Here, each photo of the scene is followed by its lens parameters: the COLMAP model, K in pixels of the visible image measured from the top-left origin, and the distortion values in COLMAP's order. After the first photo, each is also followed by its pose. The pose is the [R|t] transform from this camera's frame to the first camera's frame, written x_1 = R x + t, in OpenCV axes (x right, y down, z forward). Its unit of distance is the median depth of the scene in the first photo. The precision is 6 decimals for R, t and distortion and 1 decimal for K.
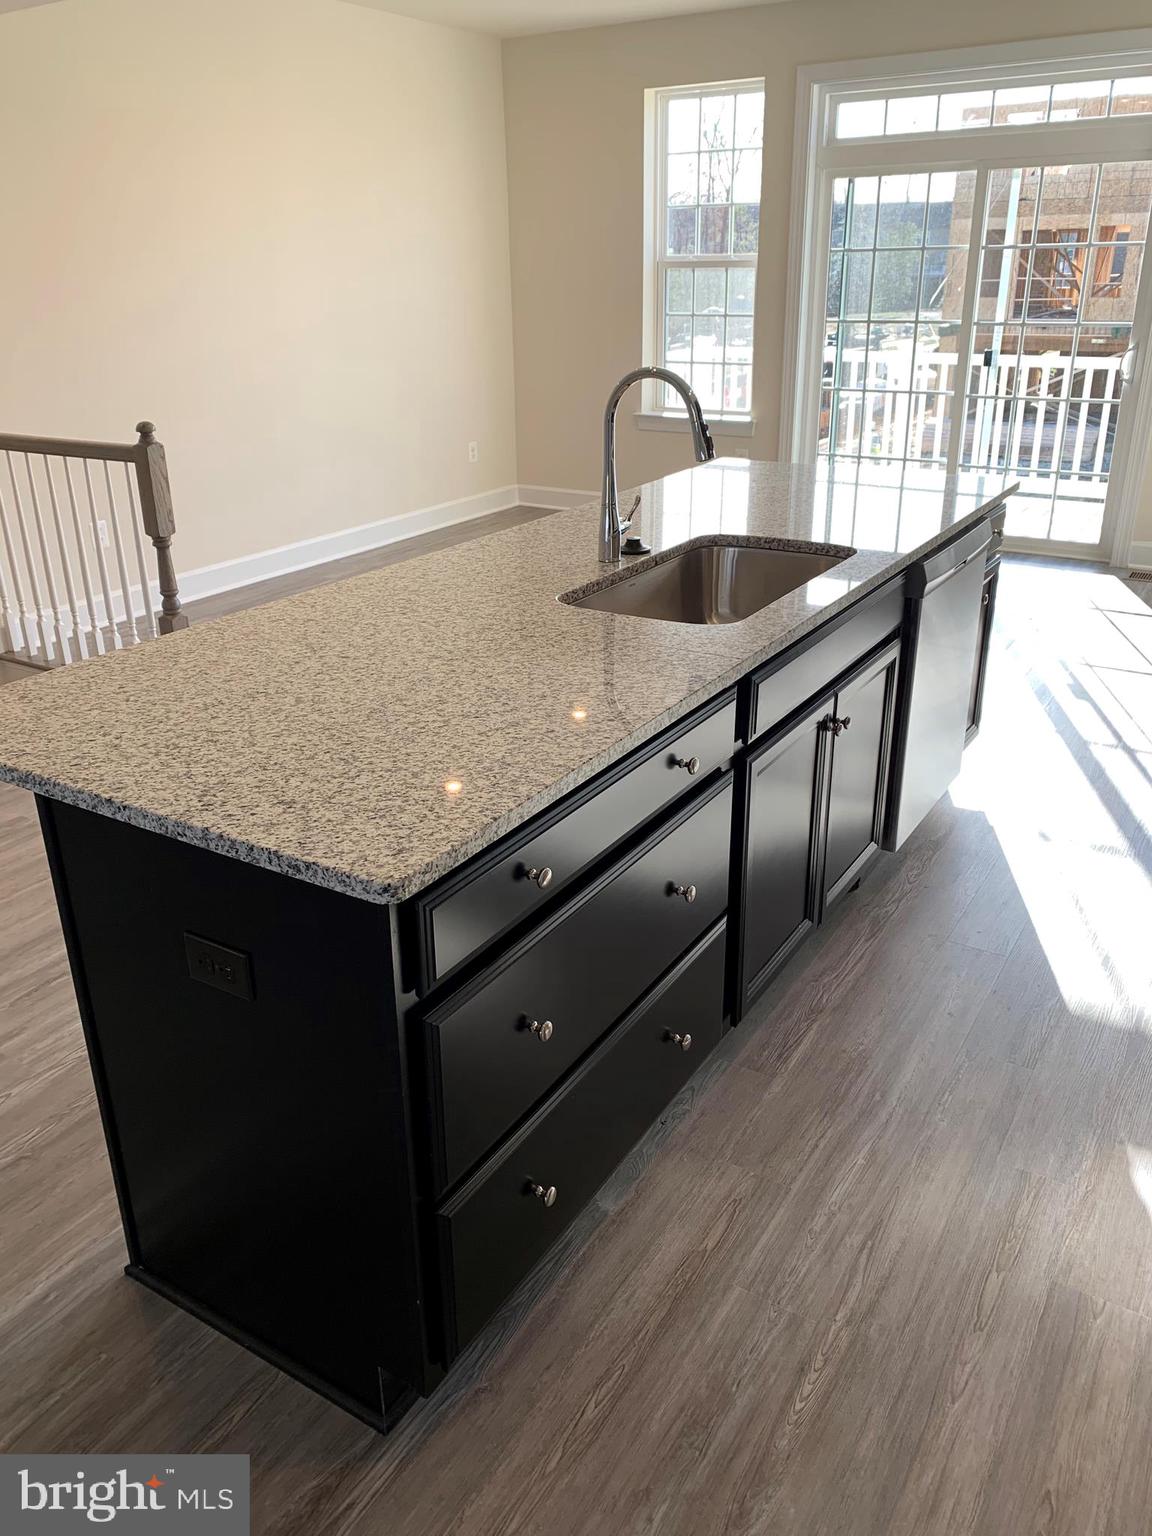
lens RADIAL K [[1159.8, 0, 576.0], [0, 1159.8, 768.0], [0, 0, 1]] dist [0.078330, -0.103891]
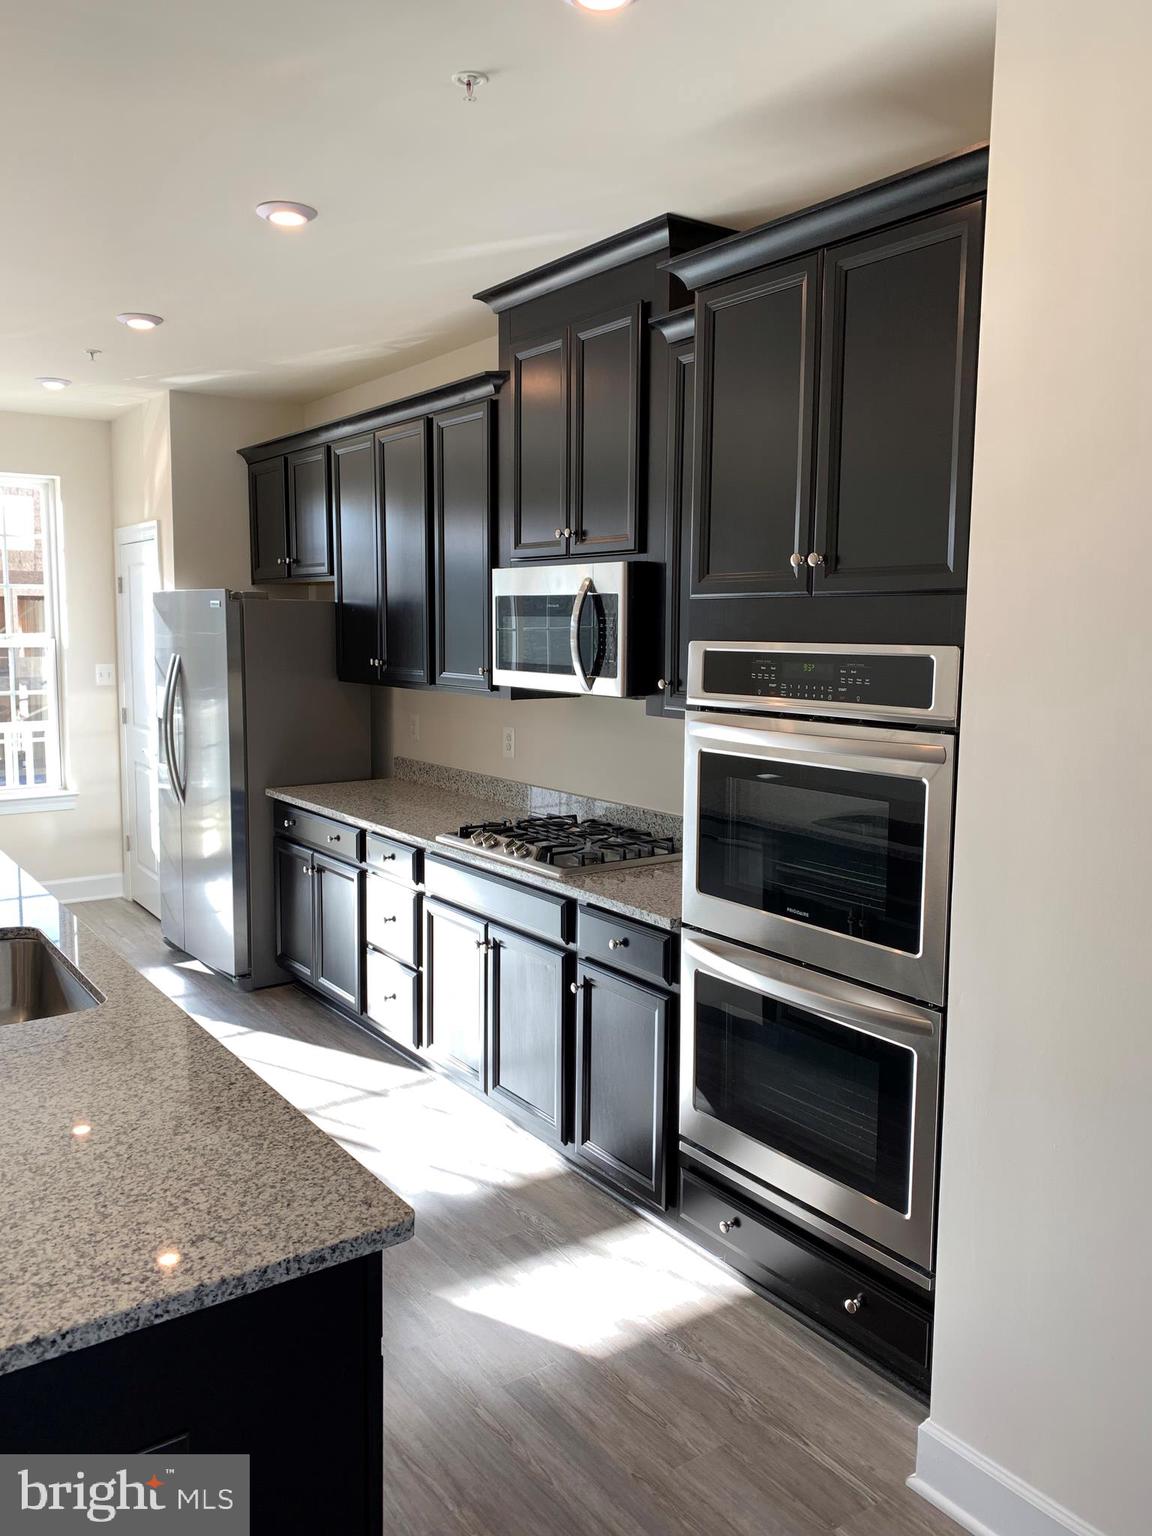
lens RADIAL K [[1150.6, 0, 576.0], [0, 1150.6, 768.0], [0, 0, 1]] dist [0.095857, -0.067474]
pose [[0.377324, -0.080595, 0.922567, -0.926661], [0.331782, 0.941842, -0.053418, -0.171090], [-0.864608, 0.326247, 0.382120, 0.193928]]
